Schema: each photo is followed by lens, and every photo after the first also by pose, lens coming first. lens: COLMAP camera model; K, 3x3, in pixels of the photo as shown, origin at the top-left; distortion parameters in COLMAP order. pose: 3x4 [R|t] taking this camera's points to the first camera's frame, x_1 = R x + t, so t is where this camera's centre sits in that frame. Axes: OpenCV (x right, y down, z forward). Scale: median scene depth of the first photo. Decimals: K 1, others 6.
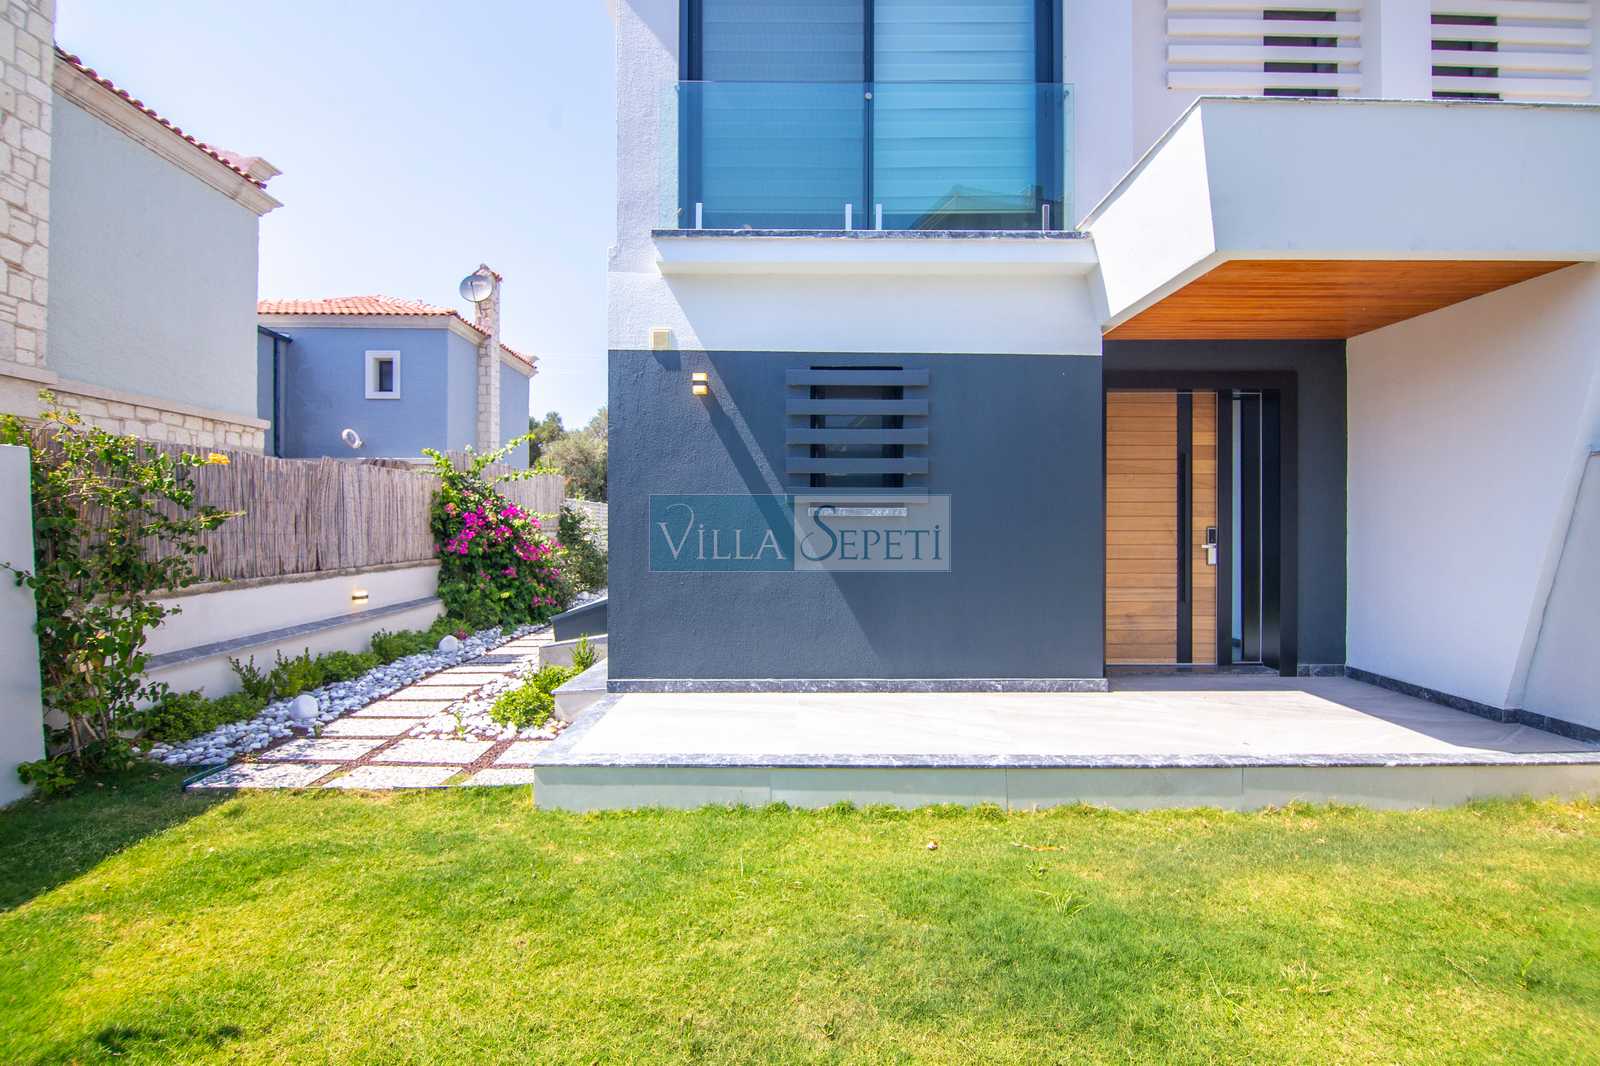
lens RADIAL K [[736.3, 0, 796.2], [0, 736.3, 521.4], [0, 0, 1]] dist [-0.001085, -0.011184]
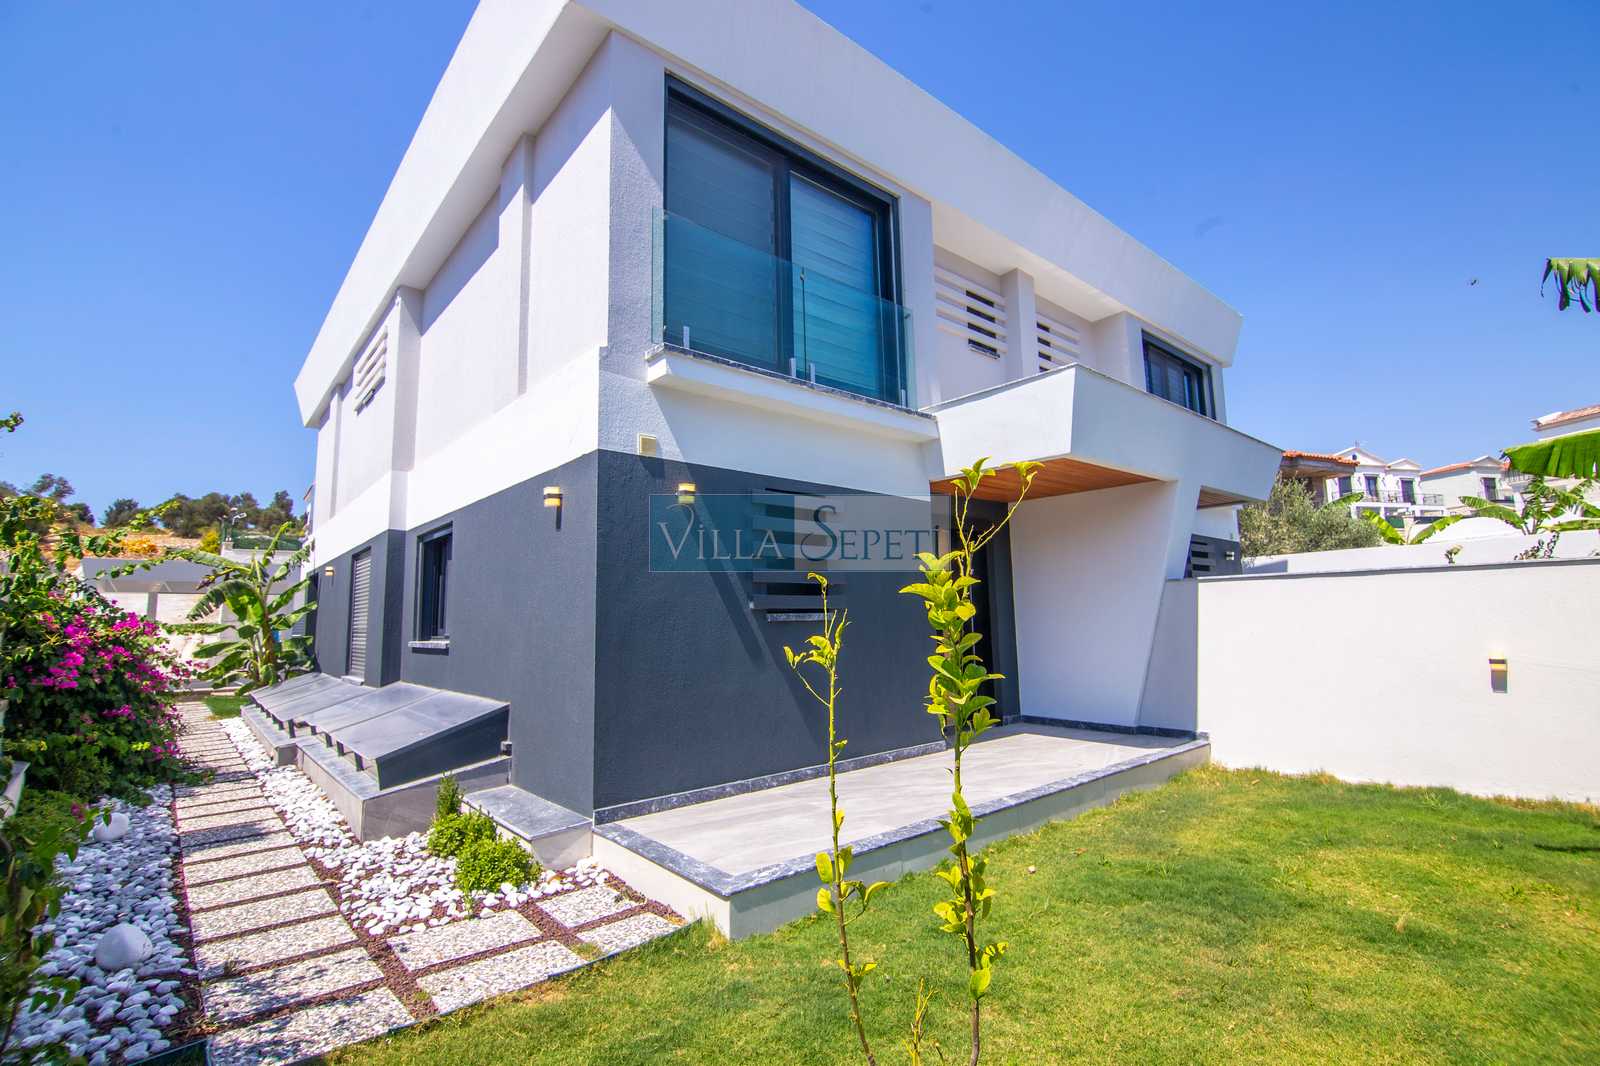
lens RADIAL K [[709.1, 0, 796.7], [0, 709.1, 526.5], [0, 0, 1]] dist [-0.001755, -0.011736]
pose [[0.768867, 0.068330, 0.635747, -0.639953], [0.020291, 0.991166, -0.131069, -0.008388], [-0.639087, 0.113674, 0.760688, 0.150959]]
